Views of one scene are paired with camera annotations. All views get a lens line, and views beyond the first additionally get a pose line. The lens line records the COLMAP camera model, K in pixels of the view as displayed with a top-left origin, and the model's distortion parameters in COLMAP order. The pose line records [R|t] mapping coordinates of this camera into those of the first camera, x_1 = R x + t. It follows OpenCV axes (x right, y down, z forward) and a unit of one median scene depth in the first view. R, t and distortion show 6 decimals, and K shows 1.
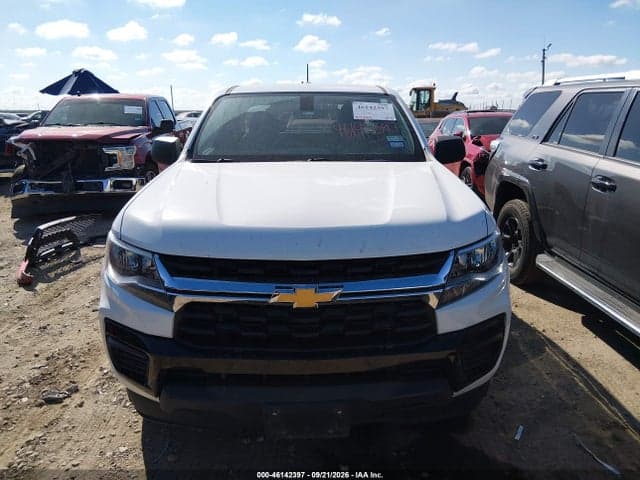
lens RADIAL K [[481.1, 0, 319.6], [0, 481.1, 238.6], [0, 0, 1]] dist [0.048830, -0.084869]
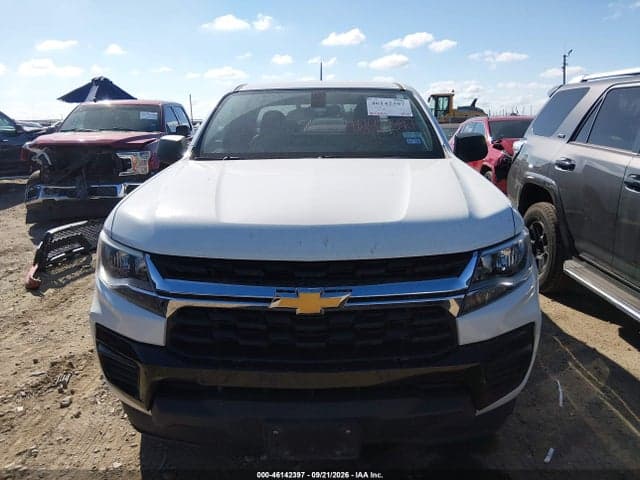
lens RADIAL K [[481.1, 0, 319.2], [0, 481.1, 239.1], [0, 0, 1]] dist [0.048830, -0.084869]
pose [[0.999307, 0.002438, -0.037147, 0.013441], [-0.003027, 0.999870, -0.015807, 0.011904], [0.037103, 0.015909, 0.999185, 0.065548]]
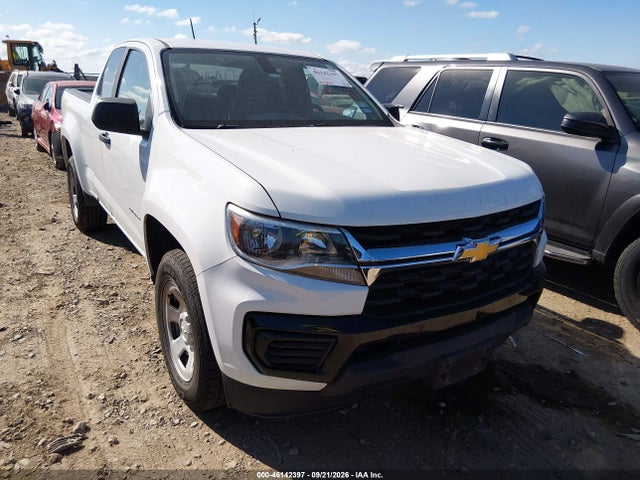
lens RADIAL K [[481.1, 0, 319.9], [0, 481.1, 238.9], [0, 0, 1]] dist [0.048830, -0.084869]
pose [[0.851041, -0.124155, 0.510211, -0.562702], [0.092799, 0.991913, 0.086582, -0.020183], [-0.516834, -0.026338, 0.855680, 0.160888]]
